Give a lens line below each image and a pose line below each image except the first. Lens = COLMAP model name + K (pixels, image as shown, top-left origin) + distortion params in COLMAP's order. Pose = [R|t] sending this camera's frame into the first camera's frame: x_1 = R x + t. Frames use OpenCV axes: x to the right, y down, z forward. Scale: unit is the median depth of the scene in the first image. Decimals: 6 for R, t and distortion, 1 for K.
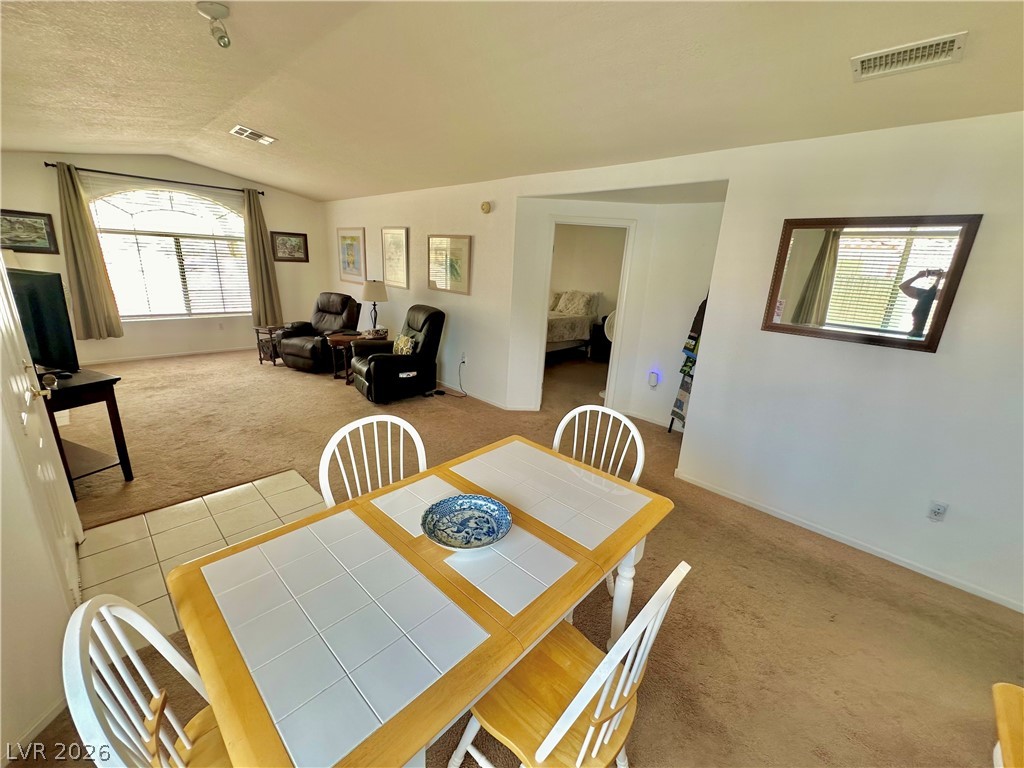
lens RADIAL K [[414.3, 0, 509.0], [0, 414.3, 385.8], [0, 0, 1]] dist [-0.004735, 0.001137]
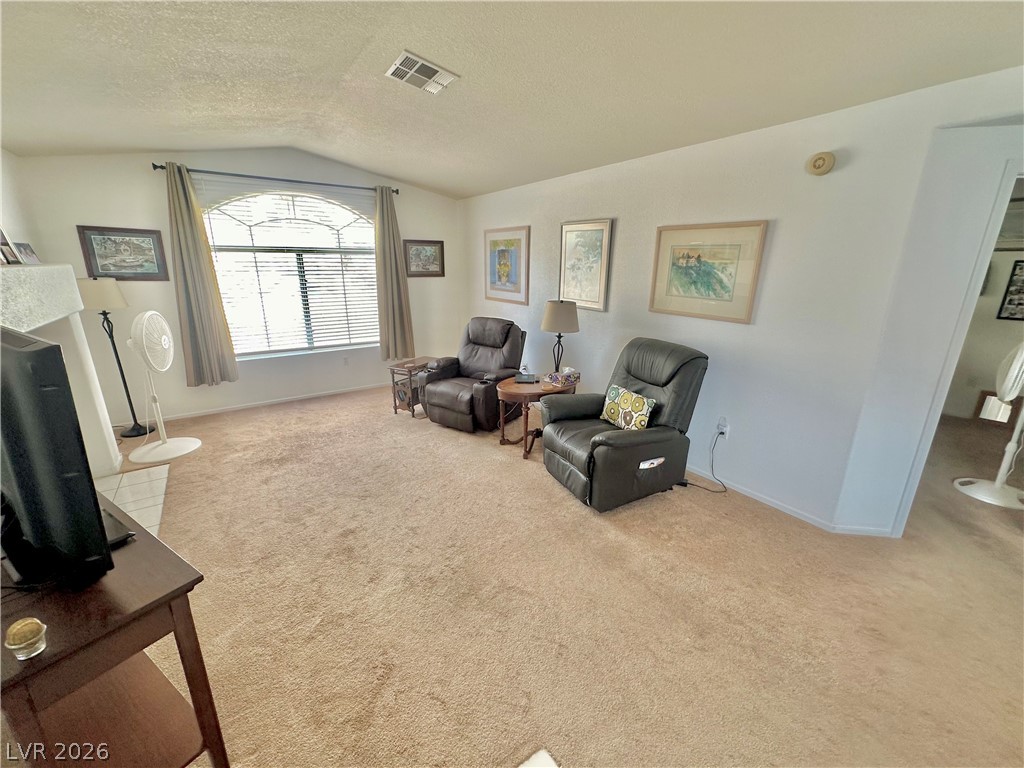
lens RADIAL K [[414.3, 0, 508.4], [0, 414.3, 386.4], [0, 0, 1]] dist [-0.004735, 0.001137]
pose [[0.982102, 0.008044, -0.188177, -0.297525], [-0.009929, 0.999910, -0.009077, -0.114847], [0.188087, 0.010783, 0.982093, 0.343462]]
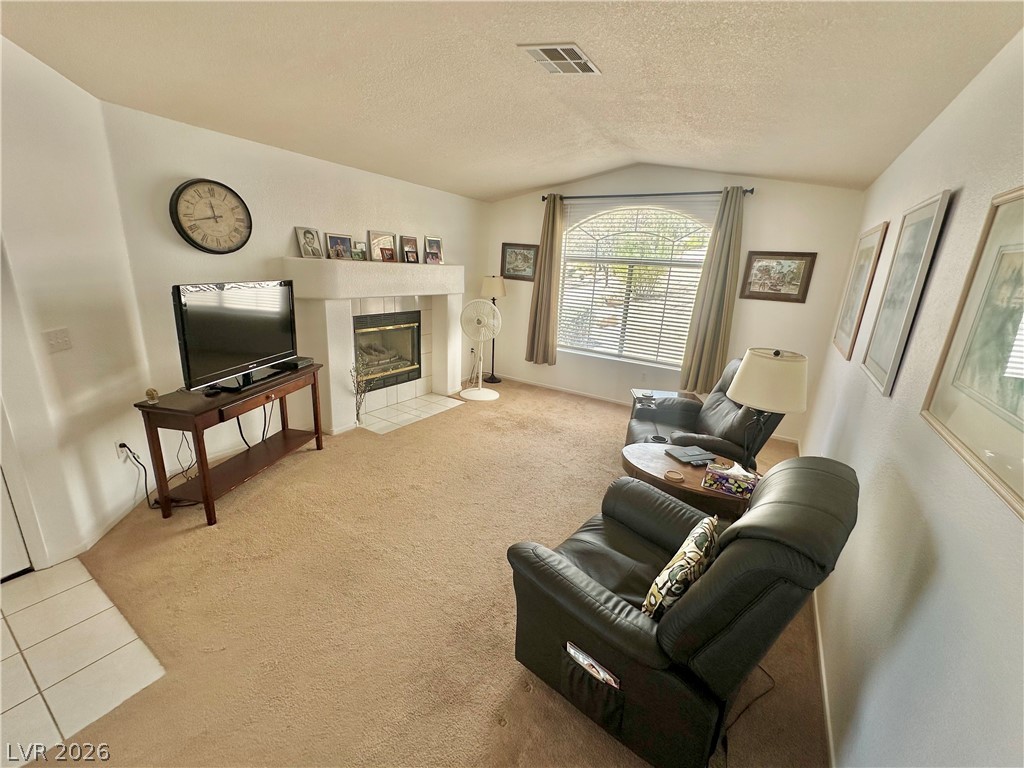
lens RADIAL K [[414.3, 0, 516.3], [0, 414.3, 386.4], [0, 0, 1]] dist [-0.004735, 0.001137]
pose [[0.214374, 0.236955, -0.947574, -0.016851], [-0.322800, 0.932805, 0.160234, -0.220246], [0.921870, 0.271527, 0.276458, 0.725039]]
